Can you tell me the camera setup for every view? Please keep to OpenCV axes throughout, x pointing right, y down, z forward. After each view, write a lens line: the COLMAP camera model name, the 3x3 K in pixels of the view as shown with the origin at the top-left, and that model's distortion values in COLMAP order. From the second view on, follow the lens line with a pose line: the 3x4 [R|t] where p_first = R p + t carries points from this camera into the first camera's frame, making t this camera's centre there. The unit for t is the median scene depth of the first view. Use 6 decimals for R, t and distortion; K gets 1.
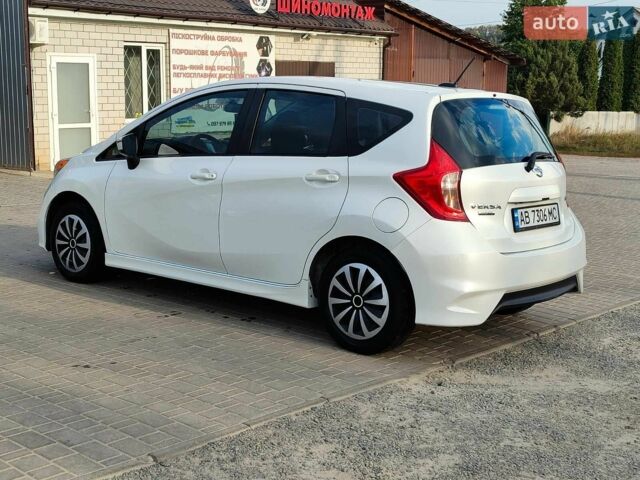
lens RADIAL K [[911.4, 0, 320.0], [0, 911.4, 240.0], [0, 0, 1]] dist [0.222220, -0.941805]
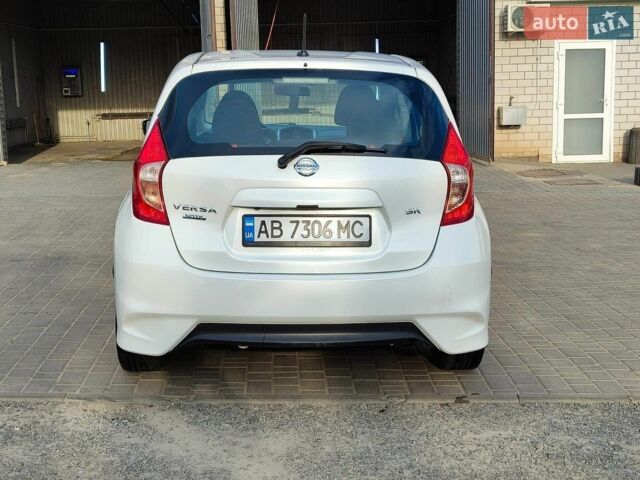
lens RADIAL K [[911.4, 0, 320.0], [0, 911.4, 240.0], [0, 0, 1]] dist [0.222220, -0.941805]
pose [[0.689380, 0.099559, -0.717526, 0.783076], [-0.095275, 0.994367, 0.046434, -0.053707], [0.718107, 0.036352, 0.694982, 0.520424]]
